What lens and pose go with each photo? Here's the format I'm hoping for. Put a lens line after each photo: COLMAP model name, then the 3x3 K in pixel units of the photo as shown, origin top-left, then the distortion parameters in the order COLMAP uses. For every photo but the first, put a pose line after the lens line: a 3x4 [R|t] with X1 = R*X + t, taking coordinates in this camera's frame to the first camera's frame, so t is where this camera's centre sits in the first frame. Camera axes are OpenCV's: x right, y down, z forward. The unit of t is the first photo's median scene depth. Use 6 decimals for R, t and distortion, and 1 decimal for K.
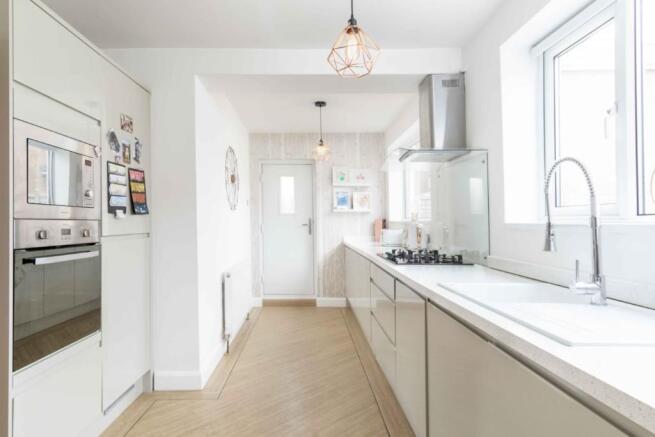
lens RADIAL K [[355.7, 0, 325.1], [0, 355.7, 211.0], [0, 0, 1]] dist [-0.000423, -0.000259]
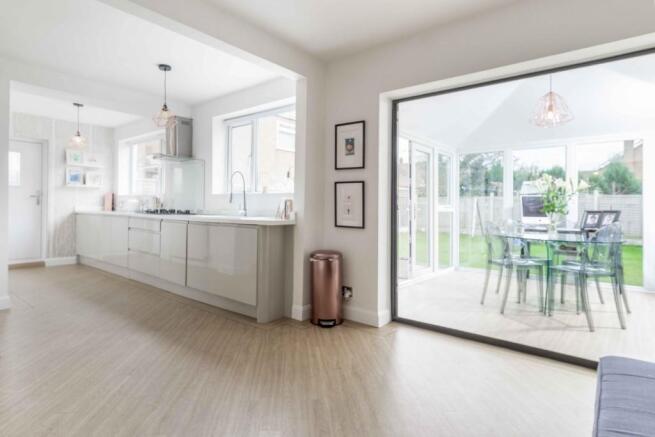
lens RADIAL K [[355.7, 0, 325.1], [0, 355.7, 211.0], [0, 0, 1]] dist [-0.000423, -0.000259]
pose [[0.627448, -0.003982, 0.778649, -0.368104], [-0.031585, 0.999034, 0.030561, 0.022122], [-0.778018, -0.043769, 0.626716, -0.453329]]
